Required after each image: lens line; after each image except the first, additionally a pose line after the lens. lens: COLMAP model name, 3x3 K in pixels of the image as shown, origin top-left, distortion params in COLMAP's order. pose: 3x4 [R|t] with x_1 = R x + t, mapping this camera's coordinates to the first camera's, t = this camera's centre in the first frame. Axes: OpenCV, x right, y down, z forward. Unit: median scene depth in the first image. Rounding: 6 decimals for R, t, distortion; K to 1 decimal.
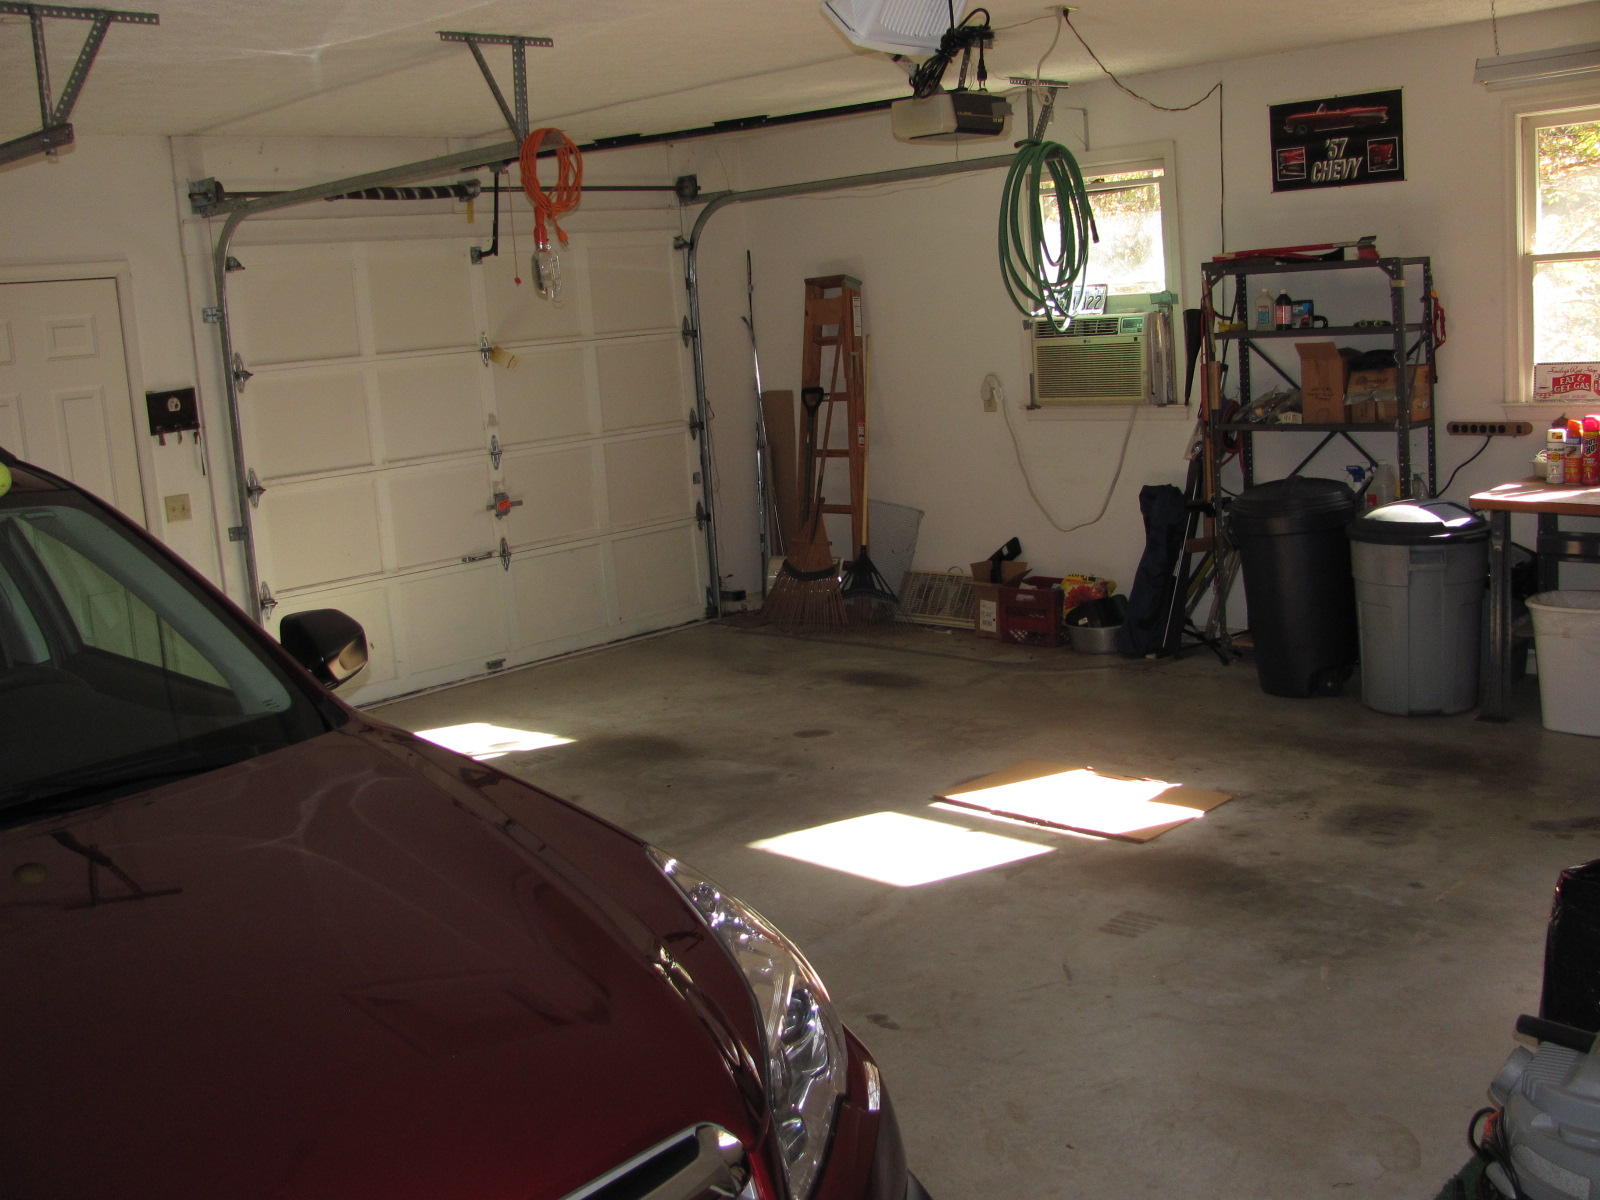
lens RADIAL K [[1697.7, 0, 796.7], [0, 1697.7, 591.1], [0, 0, 1]] dist [-0.220514, 0.273890]
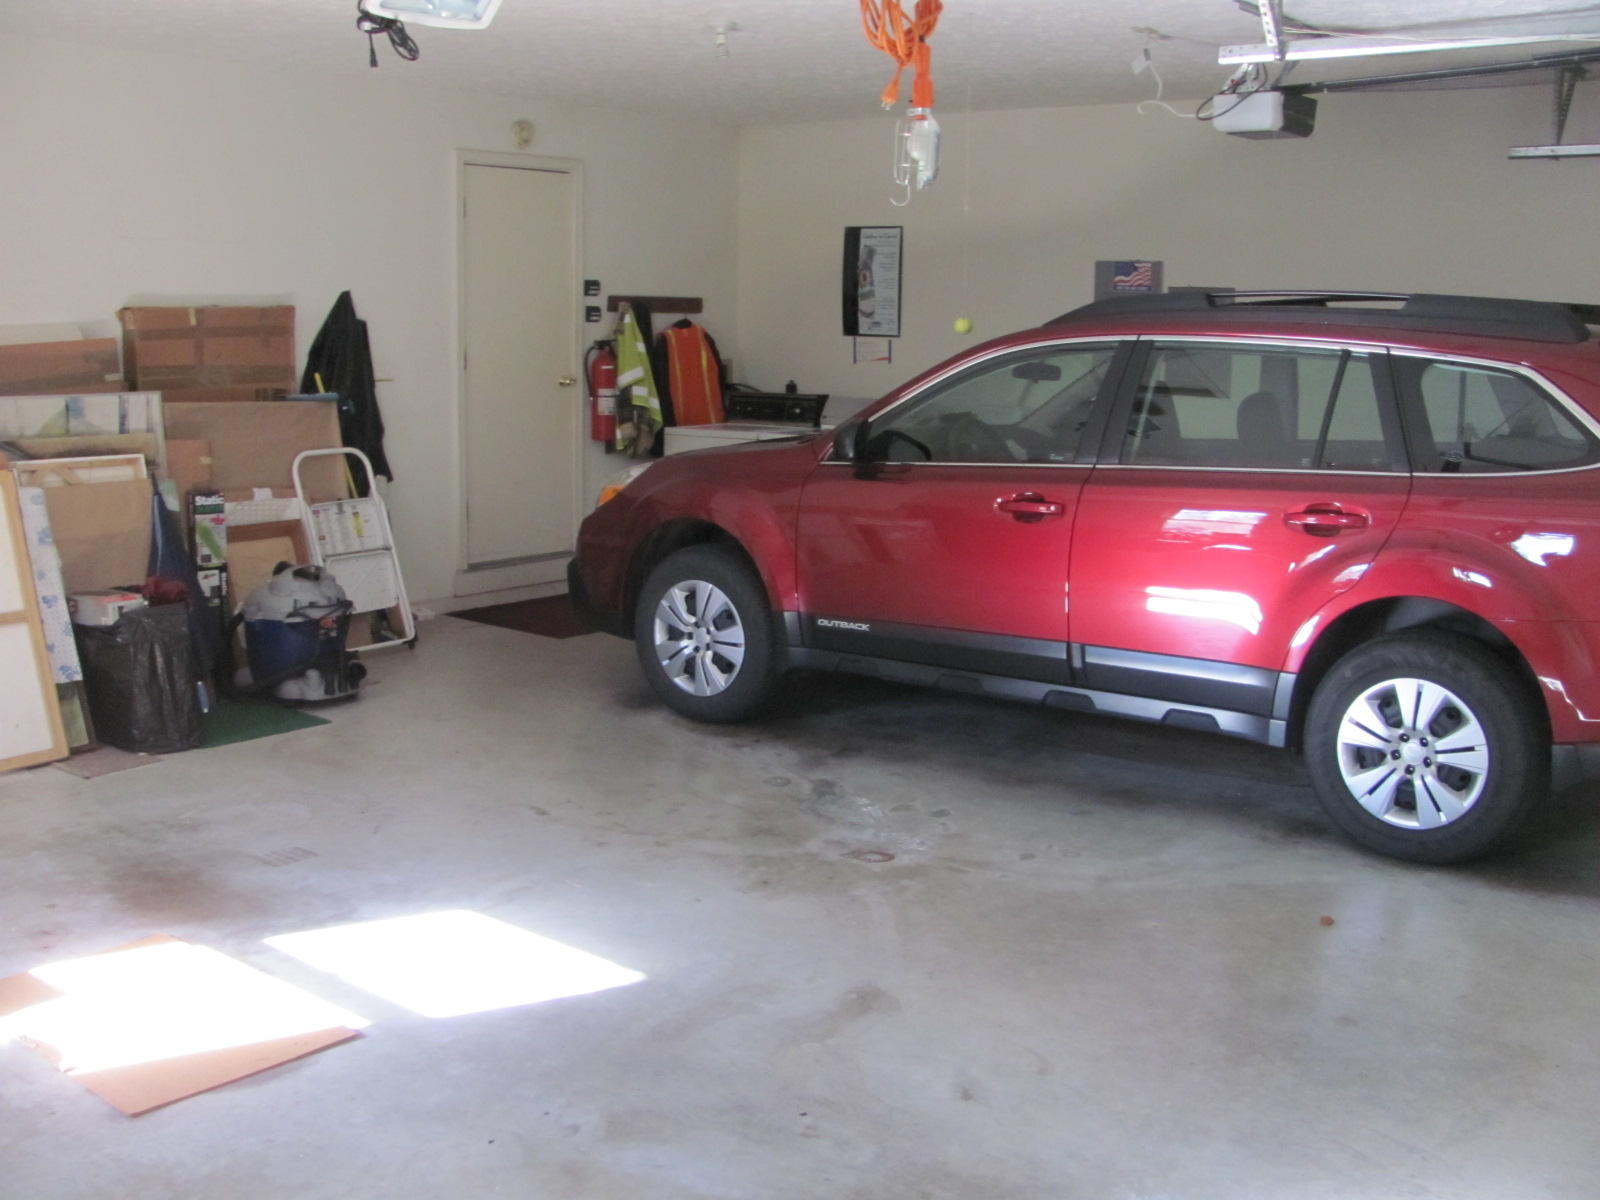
lens RADIAL K [[1697.7, 0, 796.7], [0, 1697.7, 591.1], [0, 0, 1]] dist [-0.220514, 0.273890]
pose [[-0.995804, 0.066118, -0.063270, -0.064345], [0.042093, 0.944828, 0.324852, -0.270023], [0.081258, 0.320825, -0.943646, 1.822487]]
